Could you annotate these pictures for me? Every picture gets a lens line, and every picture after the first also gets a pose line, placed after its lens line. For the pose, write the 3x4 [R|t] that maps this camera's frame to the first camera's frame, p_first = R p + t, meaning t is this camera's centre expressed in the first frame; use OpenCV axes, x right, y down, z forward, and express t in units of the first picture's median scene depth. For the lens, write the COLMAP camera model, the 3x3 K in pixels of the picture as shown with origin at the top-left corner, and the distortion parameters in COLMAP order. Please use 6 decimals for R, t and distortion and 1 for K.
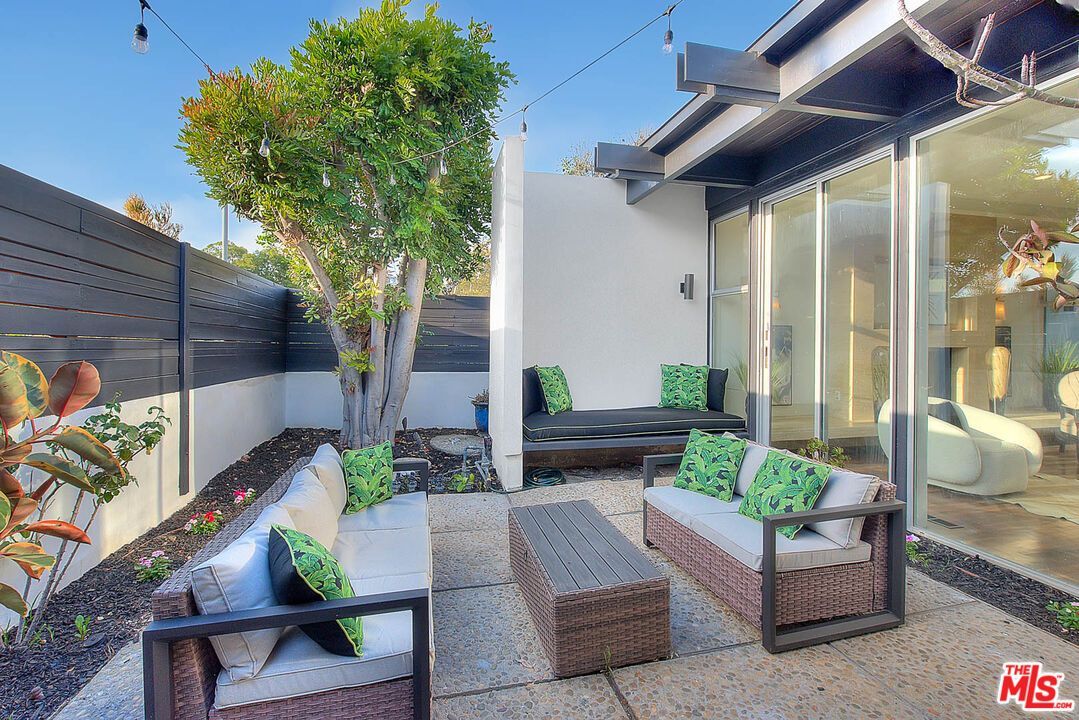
lens RADIAL K [[489.4, 0, 531.7], [0, 489.4, 352.3], [0, 0, 1]] dist [0.000252, -0.002751]
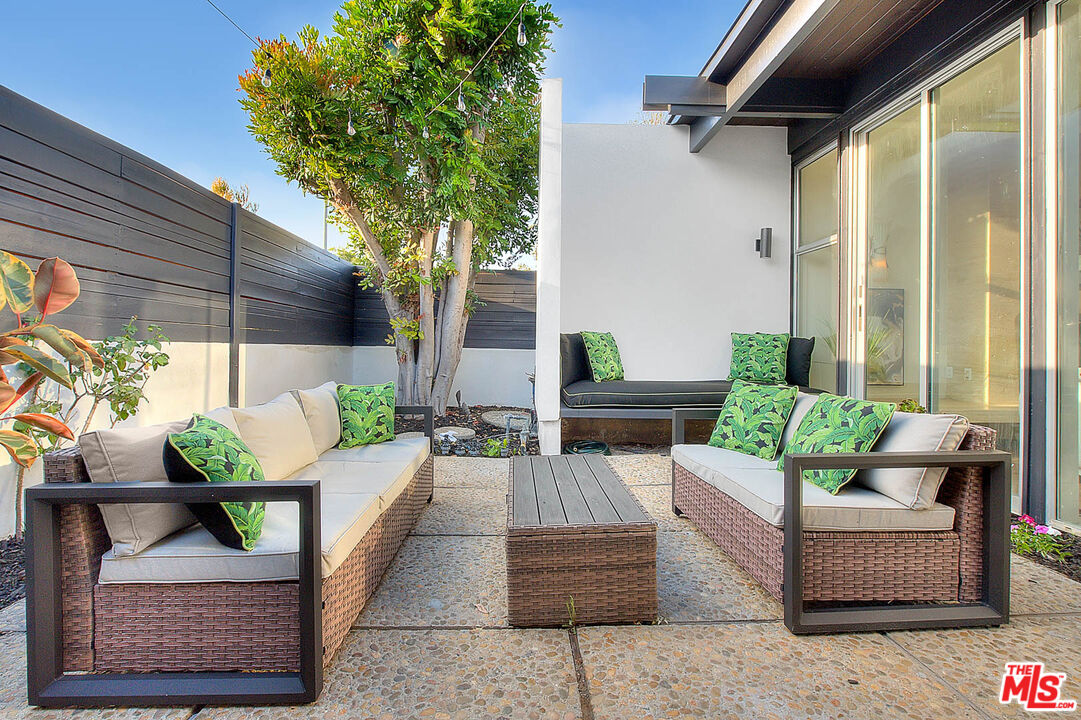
lens RADIAL K [[490.3, 0, 539.6], [0, 490.3, 360.2], [0, 0, 1]] dist [0.000252, -0.002751]
pose [[0.977787, 0.005566, -0.209525, 0.161079], [-0.008338, 0.999889, -0.012353, 0.125076], [0.209433, 0.013825, 0.977725, 0.101563]]
